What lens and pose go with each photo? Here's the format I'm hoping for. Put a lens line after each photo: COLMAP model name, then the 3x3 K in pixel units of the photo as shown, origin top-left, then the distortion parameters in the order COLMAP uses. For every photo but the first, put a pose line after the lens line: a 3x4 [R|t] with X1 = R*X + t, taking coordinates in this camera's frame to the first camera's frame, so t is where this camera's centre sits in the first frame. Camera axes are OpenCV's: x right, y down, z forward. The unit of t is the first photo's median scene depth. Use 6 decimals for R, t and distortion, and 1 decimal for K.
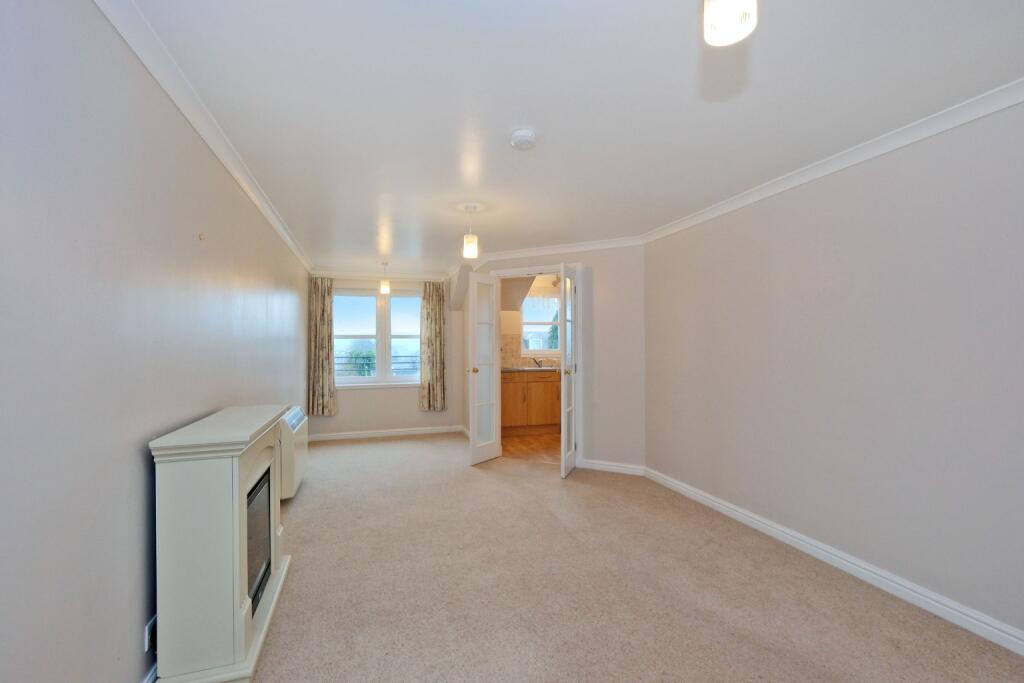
lens RADIAL K [[444.5, 0, 510.1], [0, 444.5, 343.0], [0, 0, 1]] dist [-0.003710, 0.000079]
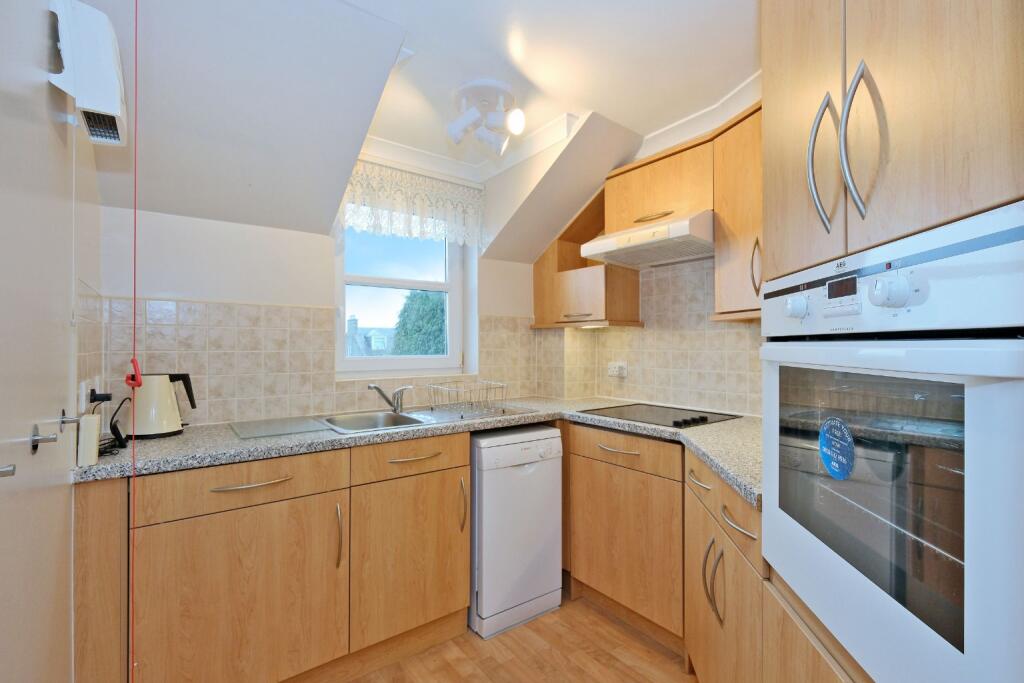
lens RADIAL K [[444.5, 0, 513.0], [0, 444.5, 341.7], [0, 0, 1]] dist [-0.003710, 0.000079]
pose [[0.939157, 0.007637, 0.343404, 0.037442], [-0.007753, 0.999969, -0.001035, 0.002829], [-0.343402, -0.001691, 0.939187, 0.715017]]
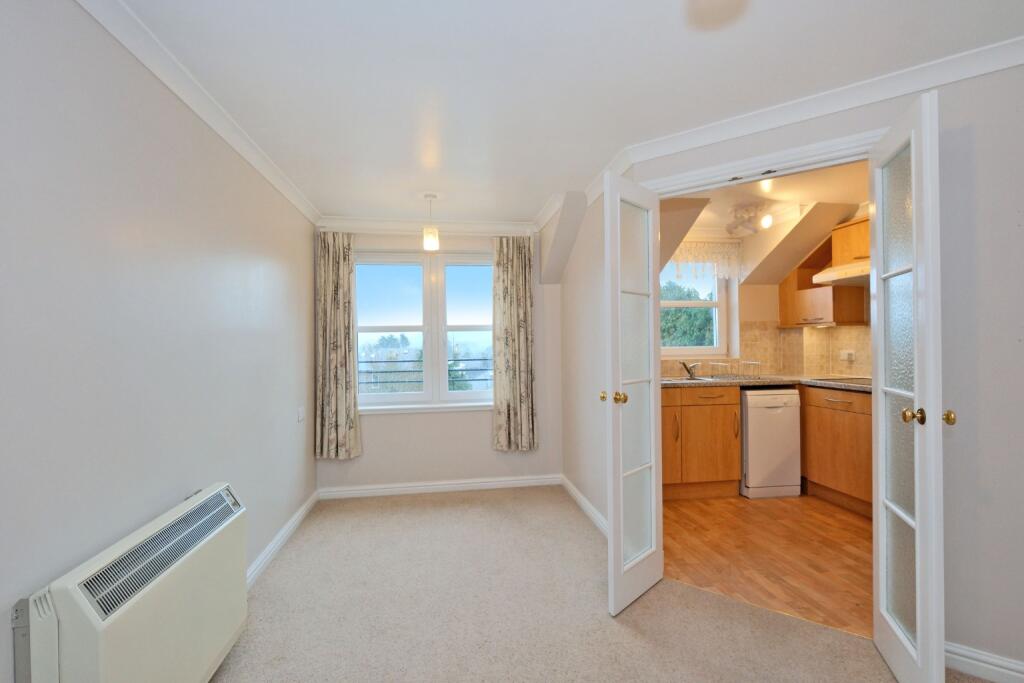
lens RADIAL K [[444.5, 0, 514.5], [0, 444.5, 342.7], [0, 0, 1]] dist [-0.003710, 0.000079]
pose [[0.989350, -0.007909, -0.145342, -0.086681], [0.008966, 0.999938, 0.006615, 0.002599], [0.145280, -0.007848, 0.989359, 0.410076]]
